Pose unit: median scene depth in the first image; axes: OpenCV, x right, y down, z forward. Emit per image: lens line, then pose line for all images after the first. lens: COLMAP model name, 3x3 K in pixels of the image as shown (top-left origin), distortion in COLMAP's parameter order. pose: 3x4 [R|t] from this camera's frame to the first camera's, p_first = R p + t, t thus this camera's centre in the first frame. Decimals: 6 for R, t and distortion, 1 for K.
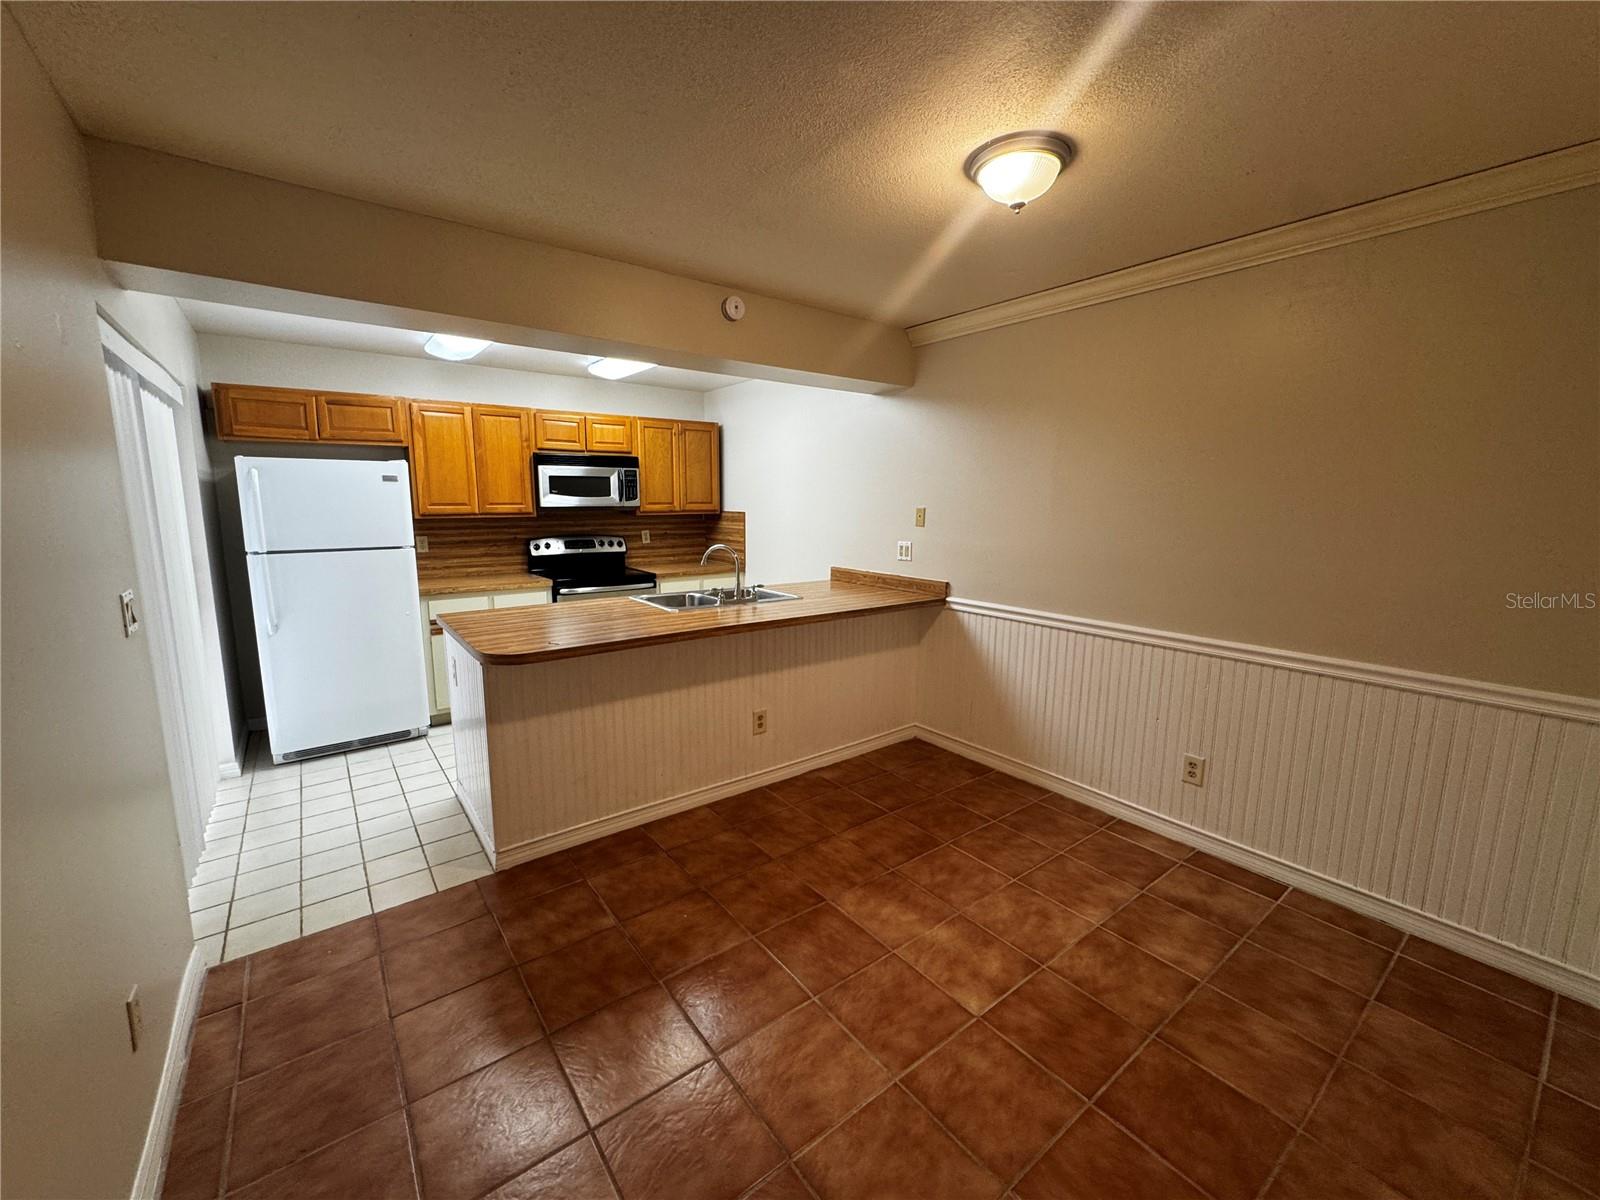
lens RADIAL K [[642.3, 0, 804.8], [0, 642.3, 601.6], [0, 0, 1]] dist [-0.002477, 0.000377]
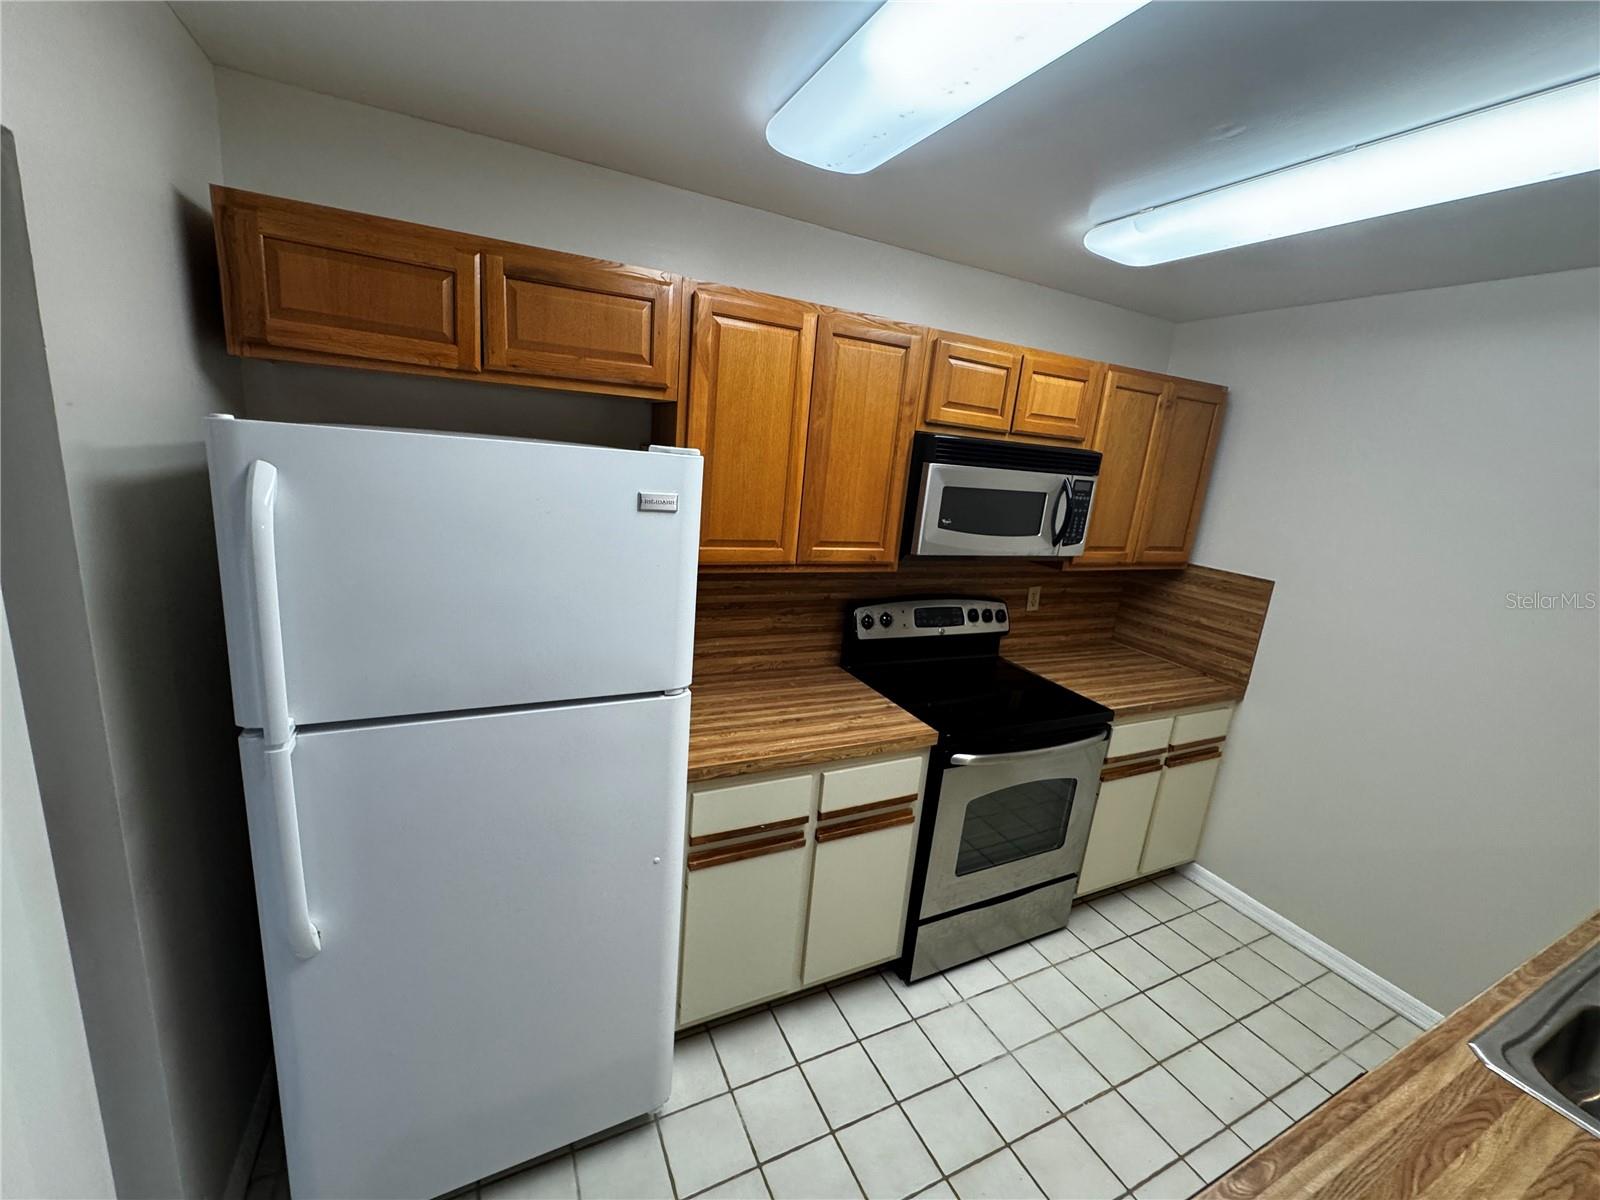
lens RADIAL K [[642.3, 0, 804.8], [0, 642.3, 600.0], [0, 0, 1]] dist [-0.002477, 0.000377]
pose [[0.976599, 0.126030, -0.174274, -0.416820], [-0.114588, 0.990633, 0.074266, -0.144635], [0.182001, -0.052559, 0.981893, 0.560184]]
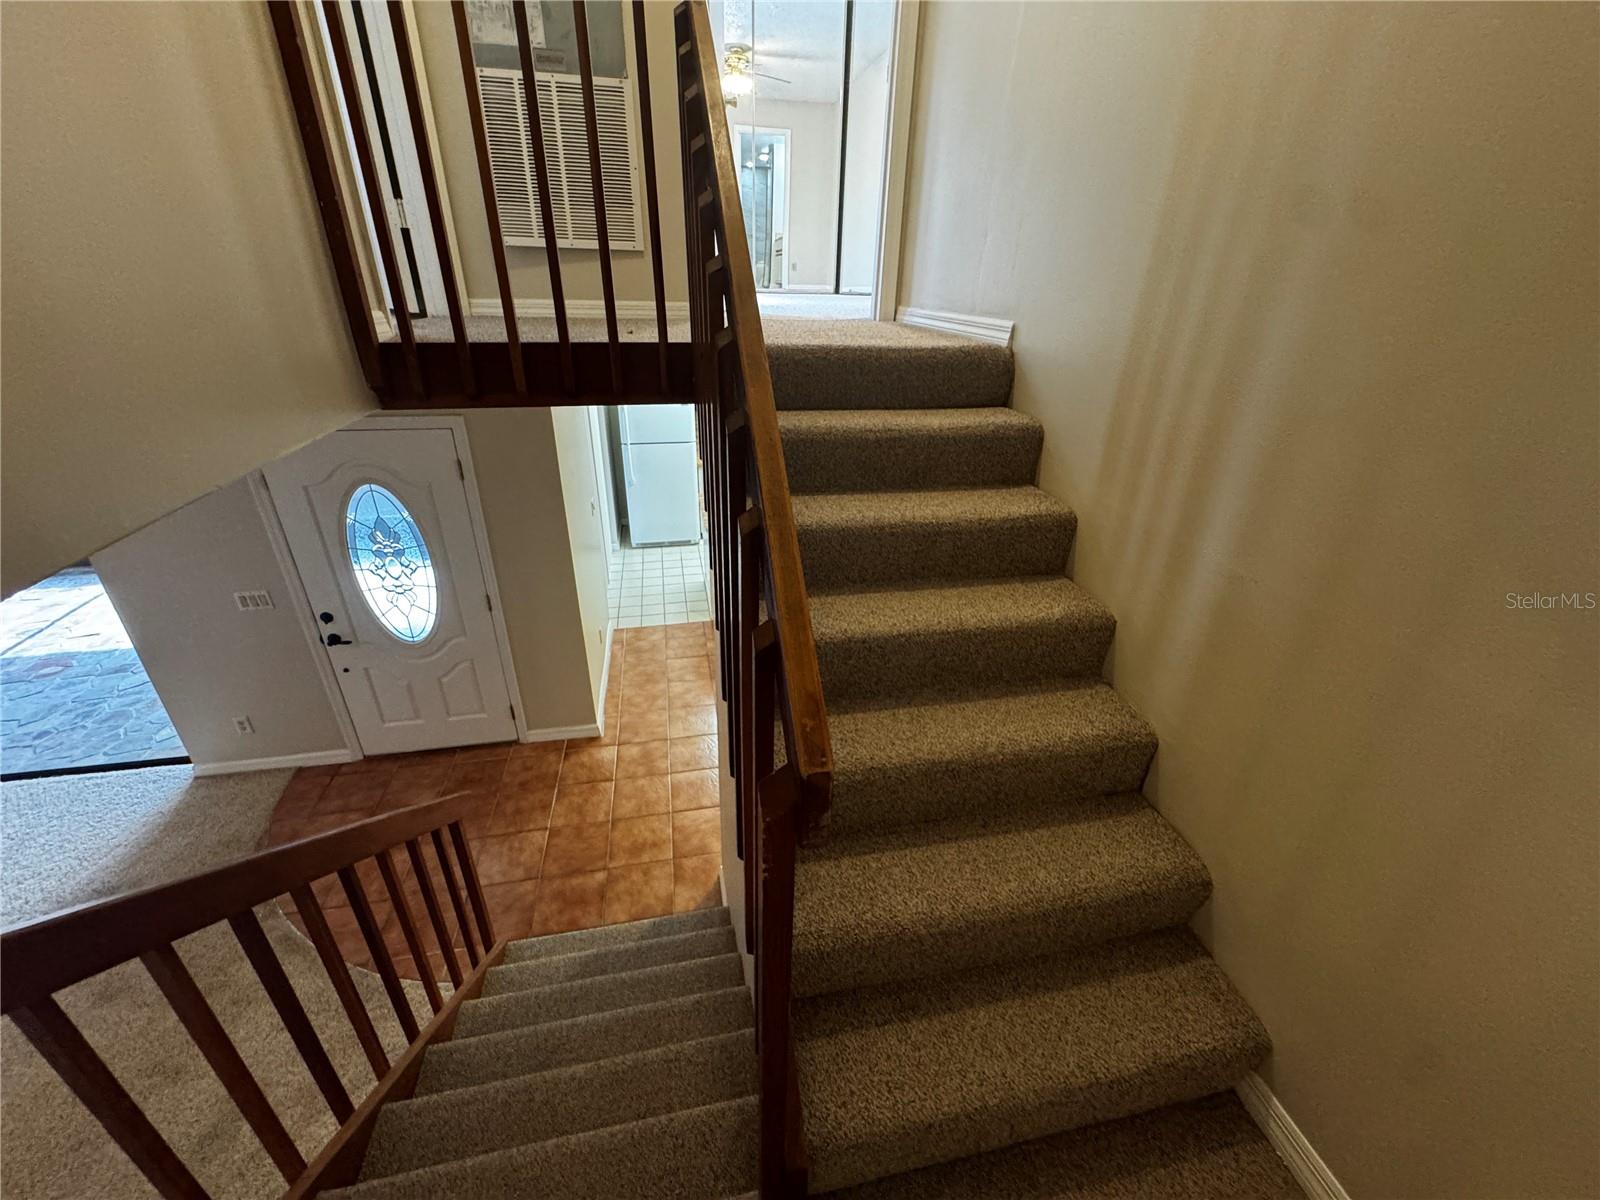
lens RADIAL K [[642.3, 0, 795.6], [0, 642.3, 597.5], [0, 0, 1]] dist [-0.002477, 0.000377]
pose [[0.895658, 0.210598, -0.391721, 0.408327], [-0.088293, 0.947446, 0.307490, -0.234623], [0.435891, -0.240820, 0.867182, -0.507081]]
